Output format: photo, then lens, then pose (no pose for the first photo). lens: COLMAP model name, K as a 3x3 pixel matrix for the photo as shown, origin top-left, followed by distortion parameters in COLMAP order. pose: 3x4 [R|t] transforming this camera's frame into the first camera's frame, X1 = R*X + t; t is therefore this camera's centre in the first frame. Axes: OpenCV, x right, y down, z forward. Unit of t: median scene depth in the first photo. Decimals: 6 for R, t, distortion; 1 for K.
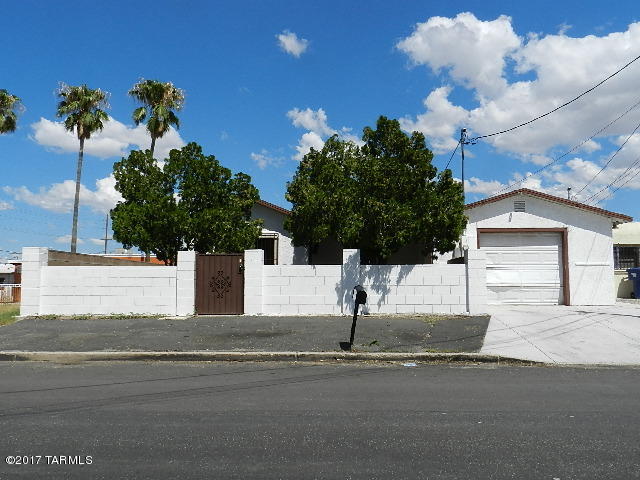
lens RADIAL K [[523.6, 0, 317.7], [0, 523.6, 241.2], [0, 0, 1]] dist [0.009018, 0.007068]
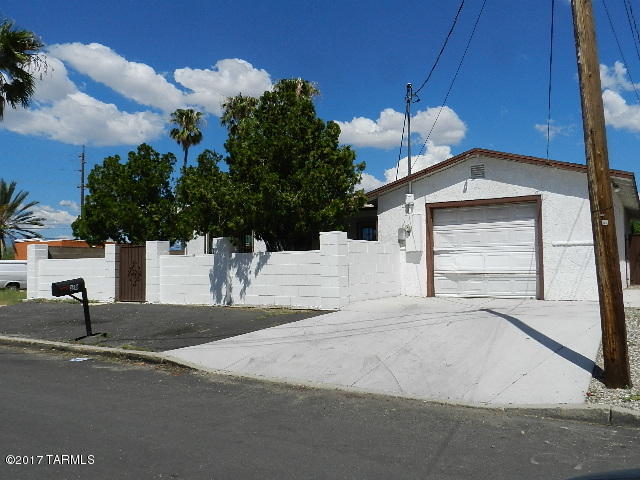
lens RADIAL K [[523.6, 0, 324.2], [0, 523.6, 235.0], [0, 0, 1]] dist [0.009018, 0.007068]
pose [[0.868253, -0.037290, -0.494719, 0.702902], [0.048282, 0.998789, 0.009453, 0.011162], [0.493767, -0.032093, 0.869002, 0.256718]]
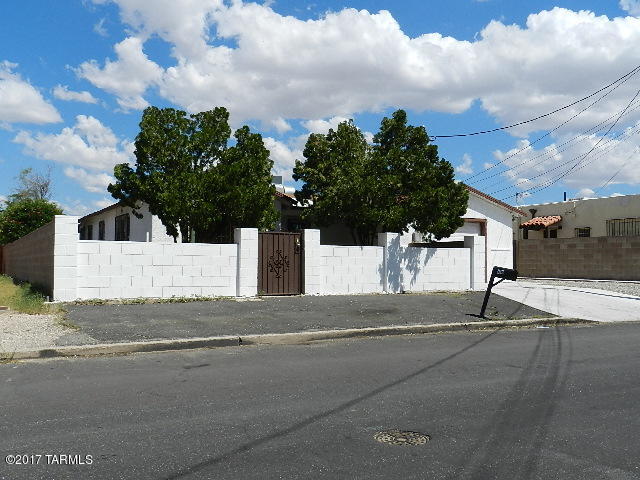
lens RADIAL K [[589.4, 0, 323.0], [0, 589.4, 243.7], [0, 0, 1]] dist [0.021817, 0.000000]
pose [[0.852034, 0.024611, 0.522908, -0.689239], [-0.048731, 0.998286, 0.032419, 0.005886], [-0.521213, -0.053104, 0.851773, 0.035459]]
